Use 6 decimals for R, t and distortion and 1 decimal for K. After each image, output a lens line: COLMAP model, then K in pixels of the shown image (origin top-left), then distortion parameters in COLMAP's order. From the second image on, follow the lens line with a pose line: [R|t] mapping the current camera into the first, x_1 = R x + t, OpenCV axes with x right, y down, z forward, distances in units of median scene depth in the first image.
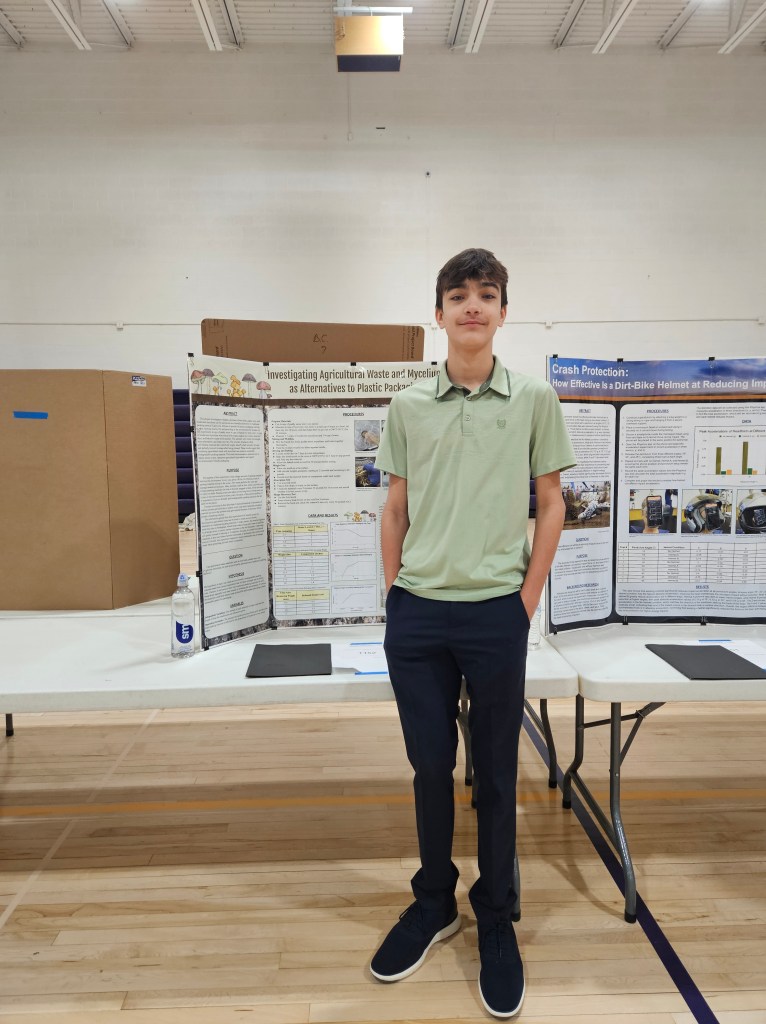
lens RADIAL K [[710.6, 0, 362.3], [0, 710.6, 501.5], [0, 0, 1]] dist [0.080345, -0.066519]
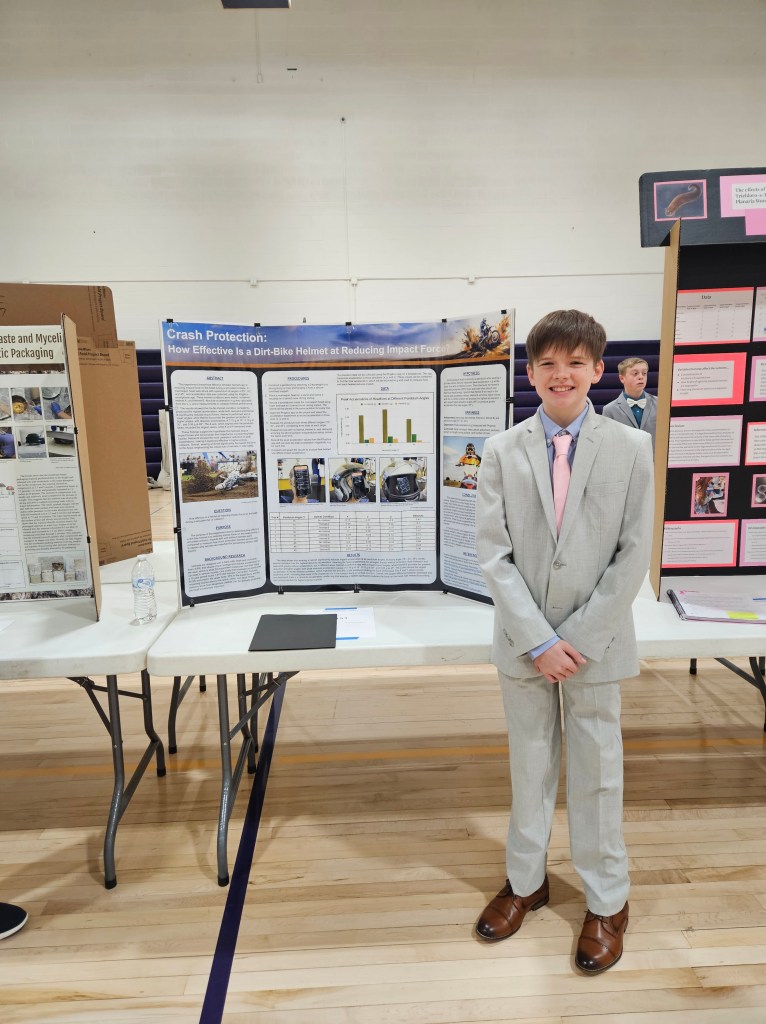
lens RADIAL K [[710.6, 0, 381.0], [0, 710.6, 513.8], [0, 0, 1]] dist [0.080345, -0.066519]
pose [[0.999776, -0.014205, 0.015671, 0.501674], [0.013023, 0.997239, 0.073110, -0.011408], [-0.016666, -0.072889, 0.997201, 0.017550]]
